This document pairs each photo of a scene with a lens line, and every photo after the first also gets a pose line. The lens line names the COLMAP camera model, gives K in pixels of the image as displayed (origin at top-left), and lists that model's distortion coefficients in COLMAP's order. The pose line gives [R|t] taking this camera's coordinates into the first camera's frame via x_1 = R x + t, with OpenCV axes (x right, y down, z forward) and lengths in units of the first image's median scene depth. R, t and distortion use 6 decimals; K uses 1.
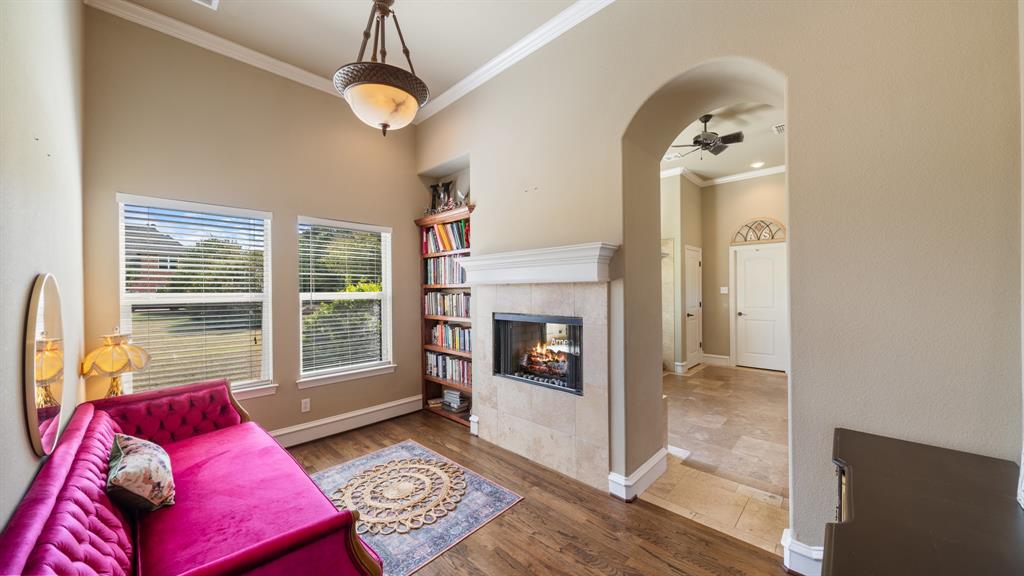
lens RADIAL K [[352.1, 0, 510.8], [0, 352.1, 289.5], [0, 0, 1]] dist [-0.007074, -0.000171]
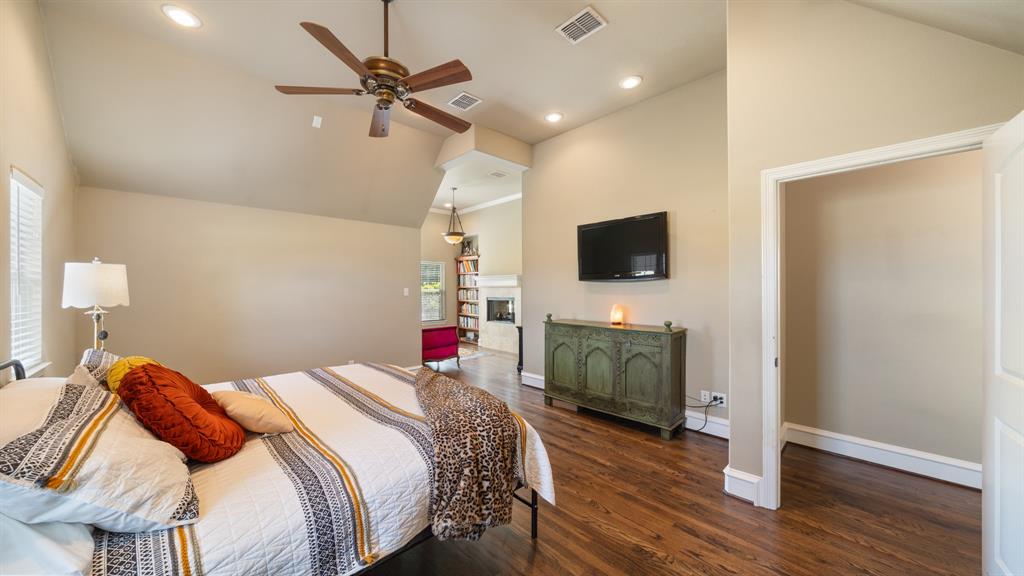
lens RADIAL K [[352.1, 0, 511.0], [0, 352.1, 289.3], [0, 0, 1]] dist [-0.007074, -0.000171]
pose [[0.999413, 0.002959, -0.034128, 0.185632], [-0.002928, 0.999995, 0.000951, 0.002993], [0.034131, -0.000851, 0.999417, -1.365389]]
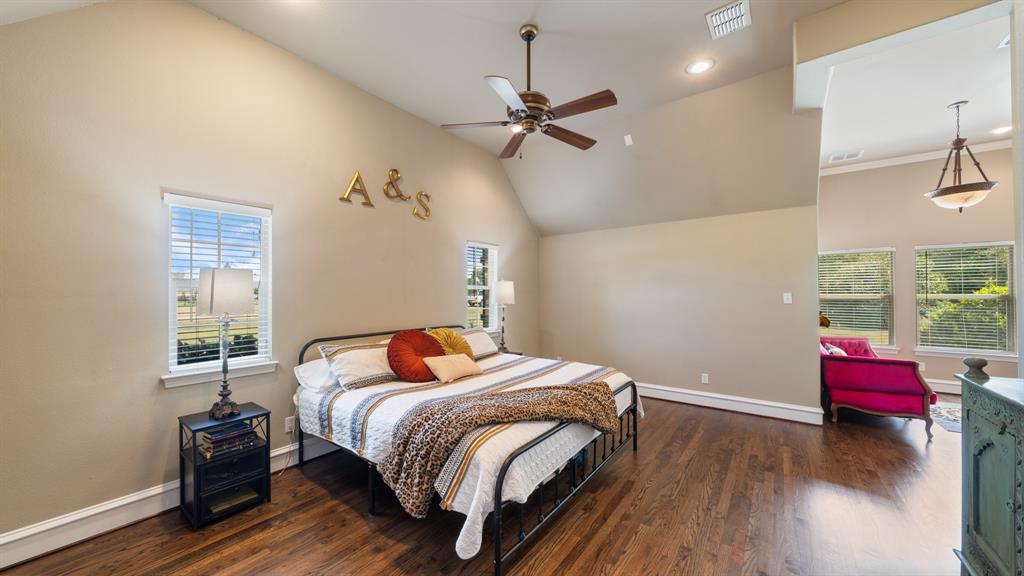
lens RADIAL K [[352.1, 0, 508.3], [0, 352.1, 290.2], [0, 0, 1]] dist [-0.007074, -0.000171]
pose [[0.116979, -0.005209, -0.993121, 0.638803], [0.001153, 0.999986, -0.005109, -0.003043], [0.993134, -0.000547, 0.116983, -0.869293]]
